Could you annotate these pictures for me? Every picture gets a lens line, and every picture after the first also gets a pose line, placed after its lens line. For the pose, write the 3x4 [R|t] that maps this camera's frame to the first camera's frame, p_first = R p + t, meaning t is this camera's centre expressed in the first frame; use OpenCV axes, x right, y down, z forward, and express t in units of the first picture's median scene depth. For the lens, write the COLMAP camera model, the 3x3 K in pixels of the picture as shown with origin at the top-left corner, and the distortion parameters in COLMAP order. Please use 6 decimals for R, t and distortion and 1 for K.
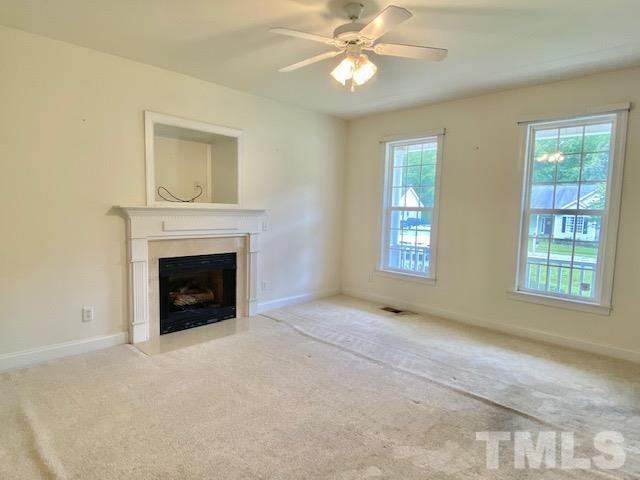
lens RADIAL K [[364.6, 0, 319.2], [0, 364.6, 244.2], [0, 0, 1]] dist [0.007189, 0.000378]
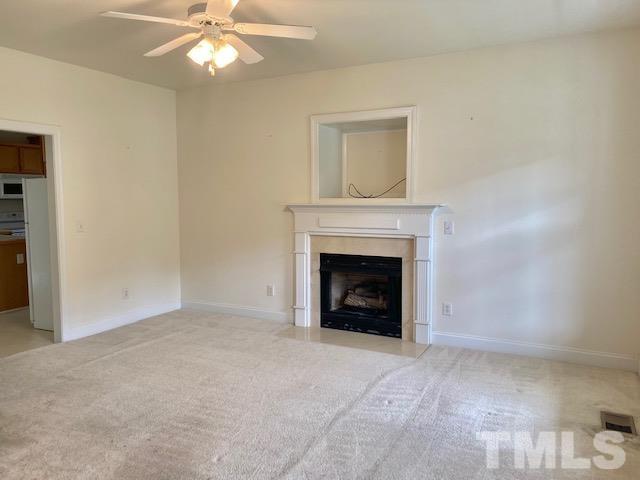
lens RADIAL K [[485.2, 0, 319.2], [0, 485.2, 236.8], [0, 0, 1]] dist [-0.014880, -0.004860]
pose [[0.250842, 0.058866, -0.966236, 0.820739], [-0.076212, 0.996252, 0.040910, -0.058209], [0.965023, 0.063377, 0.254388, 0.581926]]
